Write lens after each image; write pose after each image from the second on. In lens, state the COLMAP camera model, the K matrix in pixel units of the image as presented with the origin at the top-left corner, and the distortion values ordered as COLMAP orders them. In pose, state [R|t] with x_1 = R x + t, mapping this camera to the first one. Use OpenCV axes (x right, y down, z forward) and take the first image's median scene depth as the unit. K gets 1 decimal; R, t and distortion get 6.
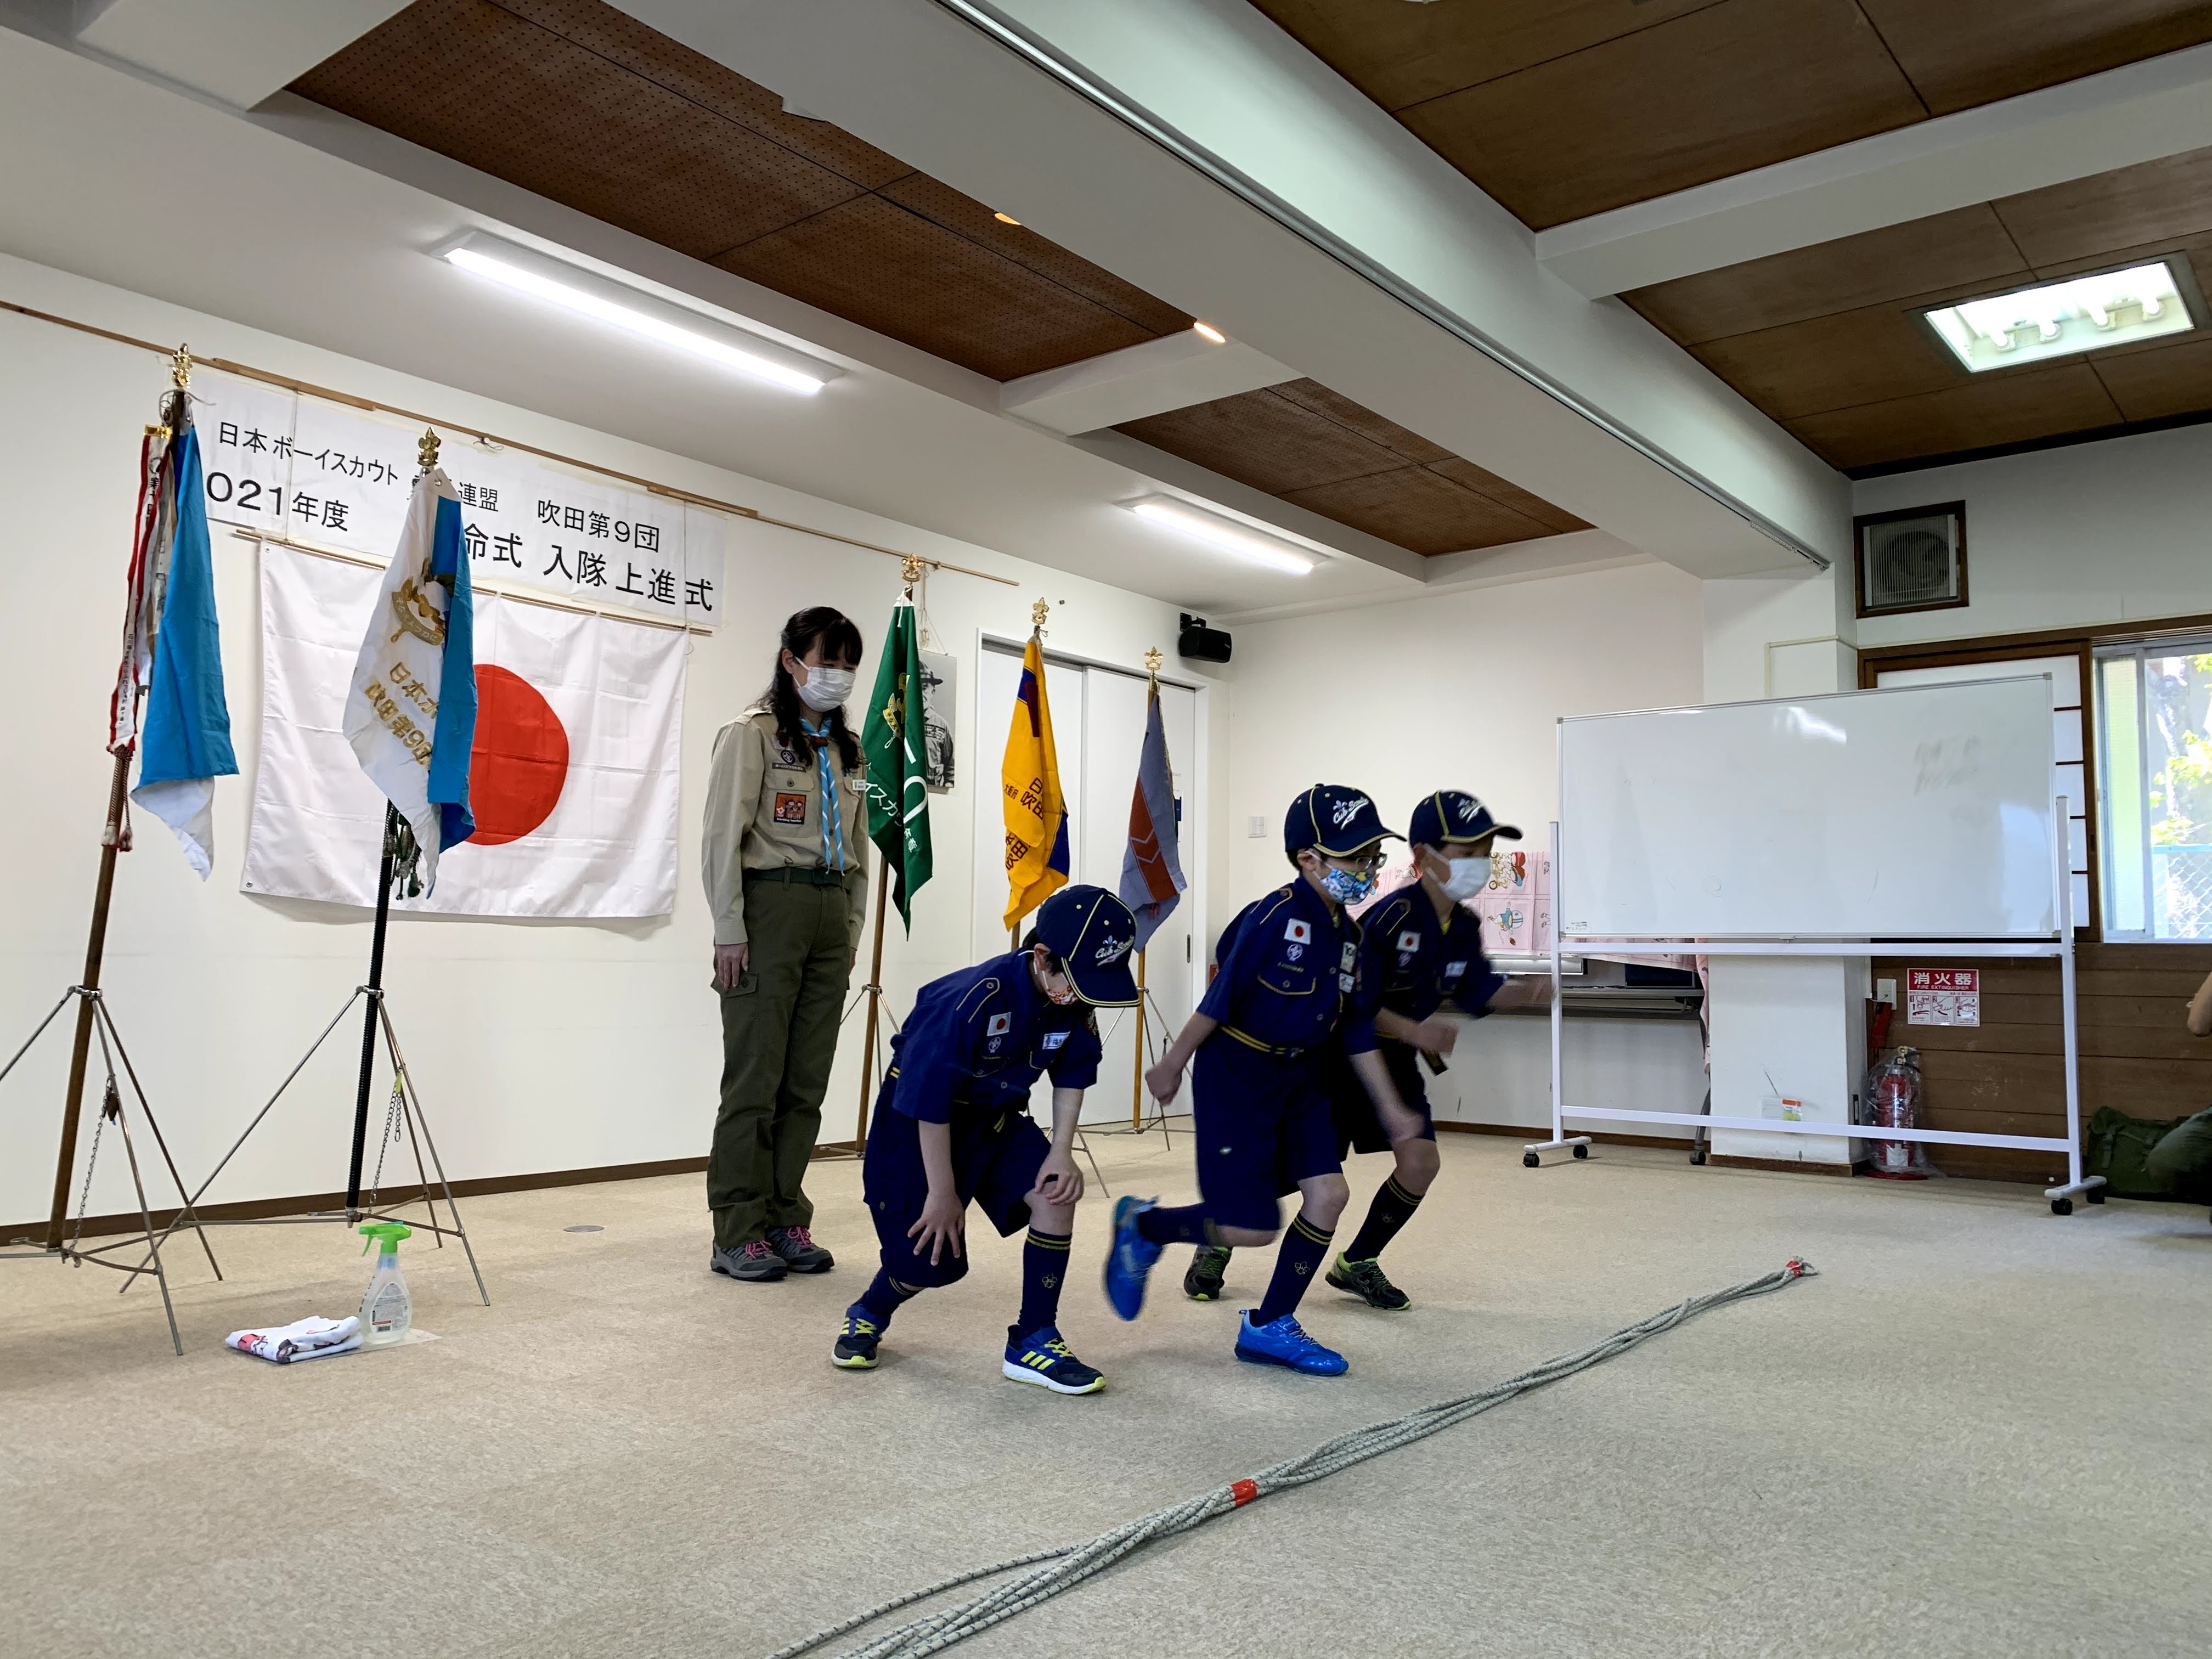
lens RADIAL K [[1677.9, 0, 1111.3], [0, 1677.9, 837.6], [0, 0, 1]] dist [0.036993, -0.025476]
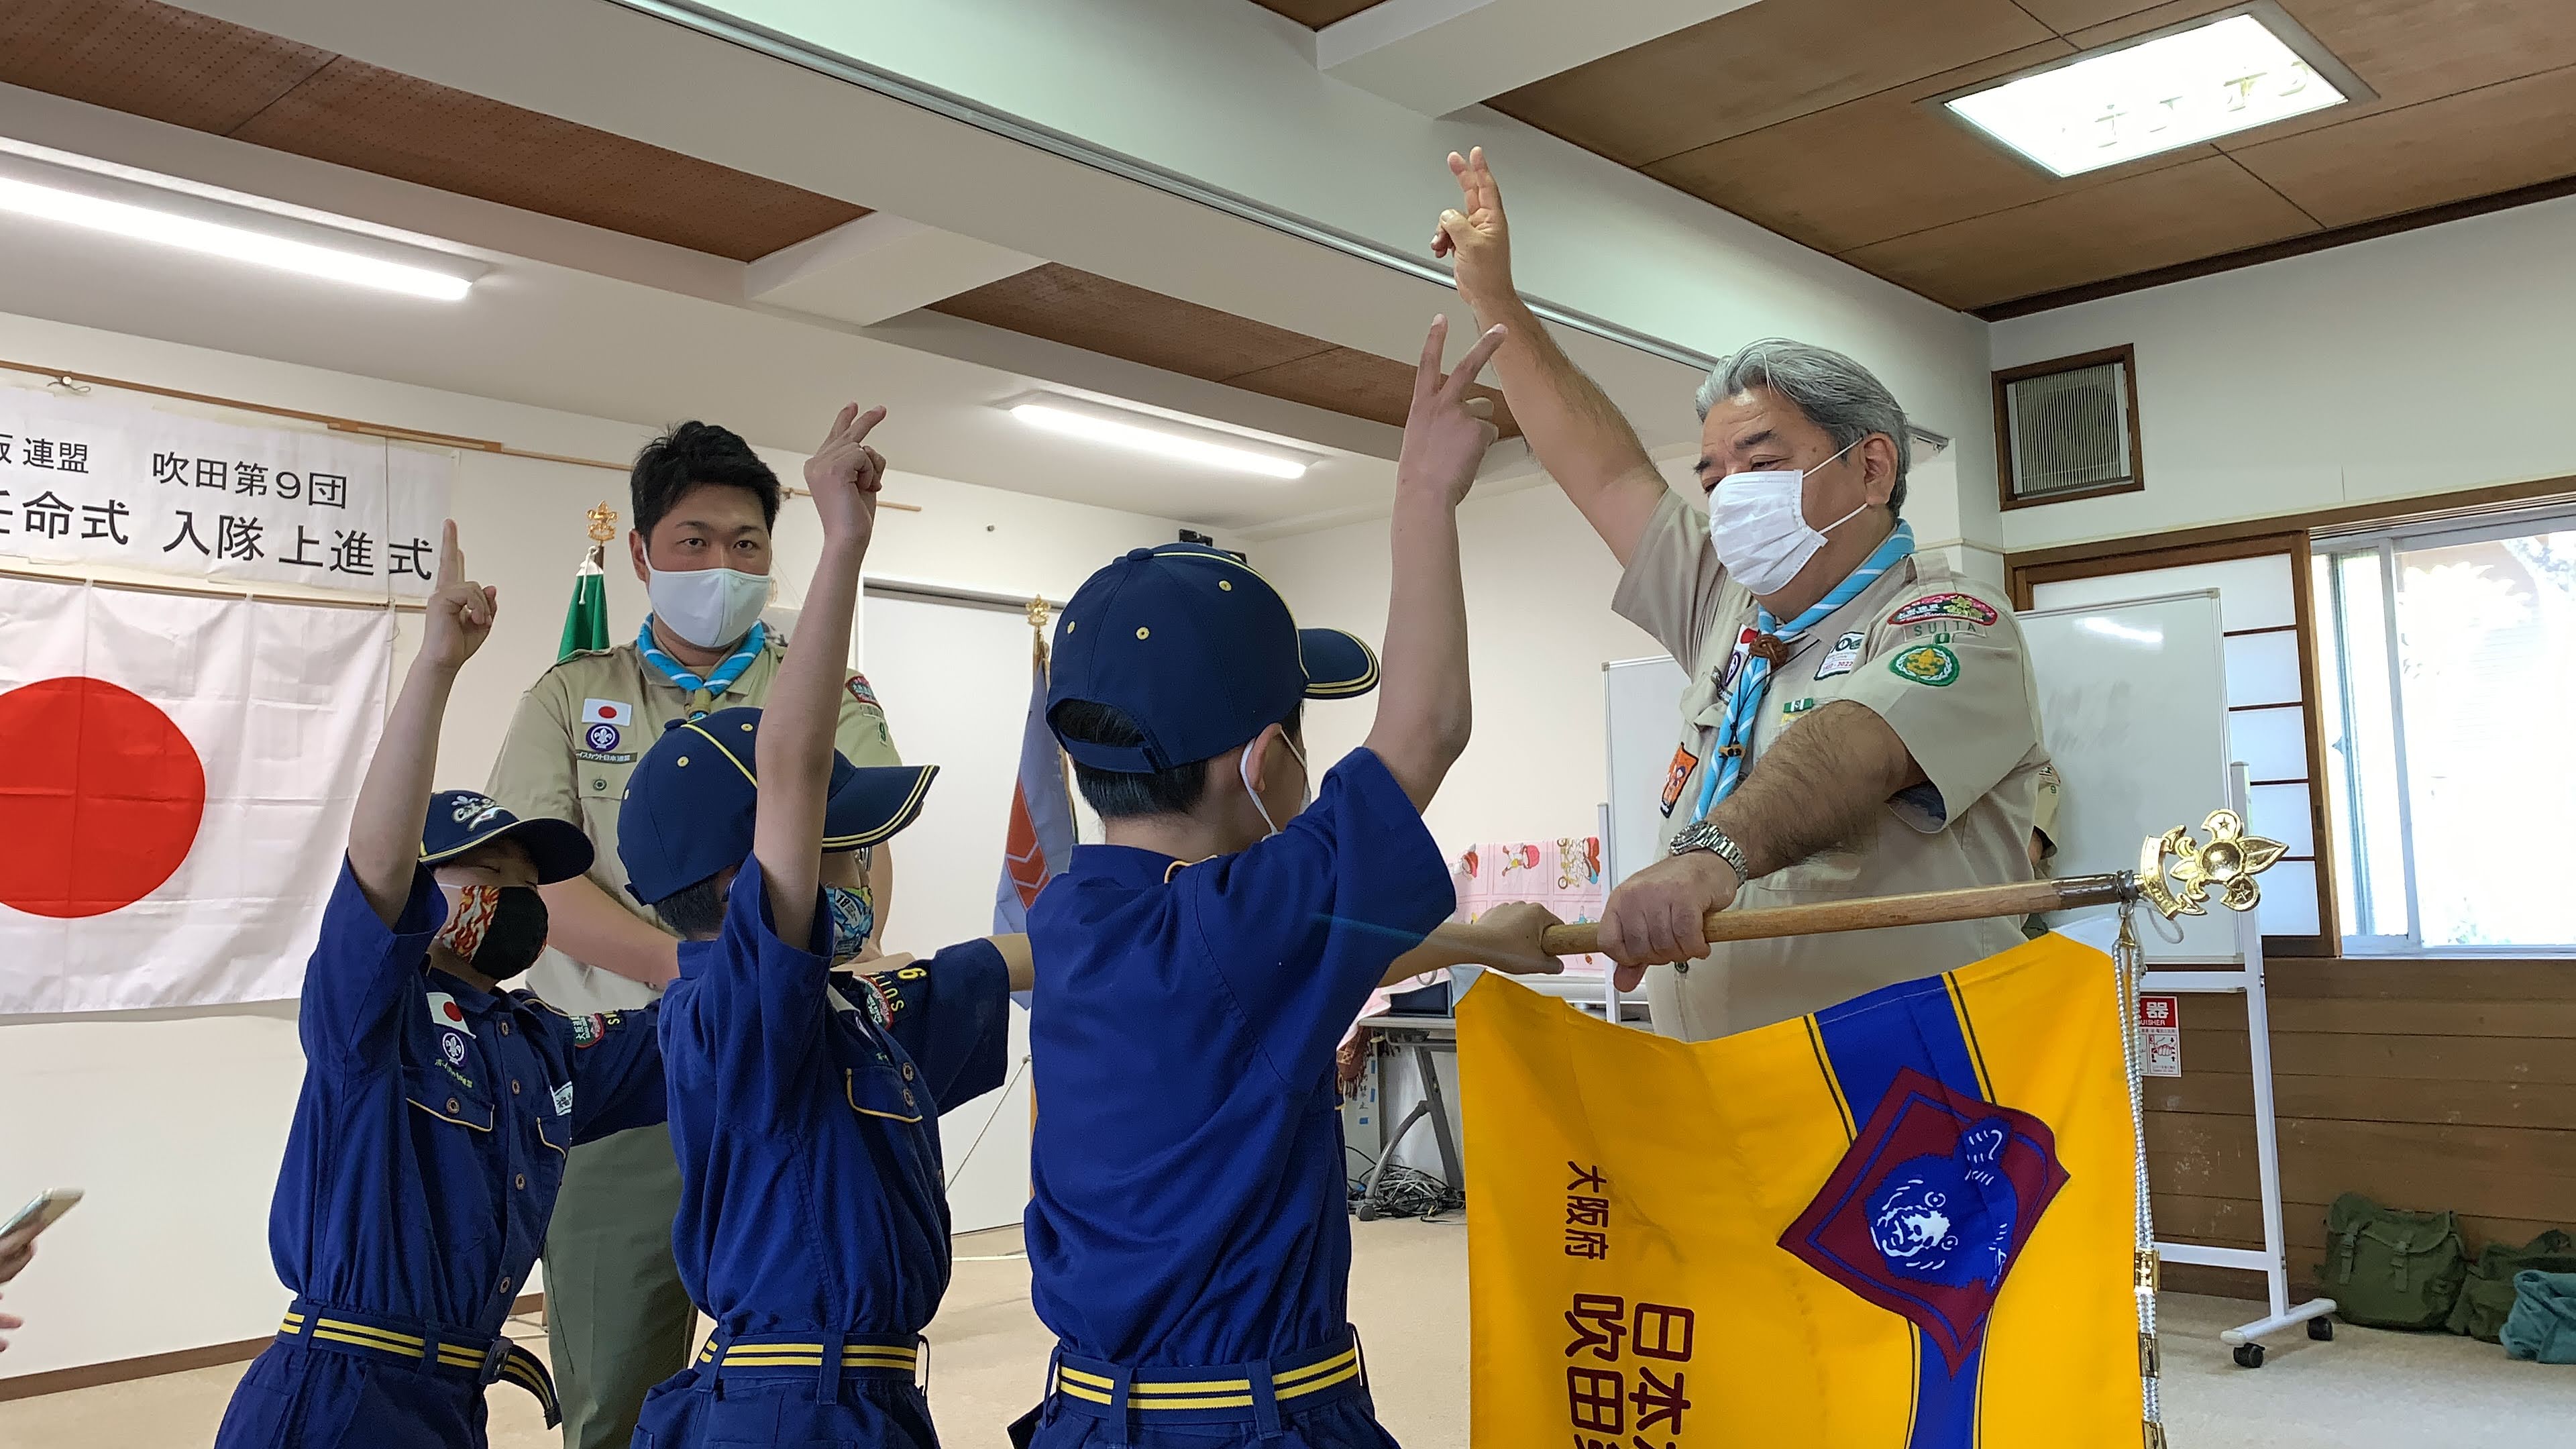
lens RADIAL K [[2066.7, 0, 1283.5], [0, 2066.7, 710.6], [0, 0, 1]] dist [0.014108, 0.005584]
pose [[0.996817, -0.042981, -0.067144, 0.219942], [0.041448, 0.998851, -0.024056, -0.040927], [0.068101, 0.021197, 0.997453, 0.107041]]
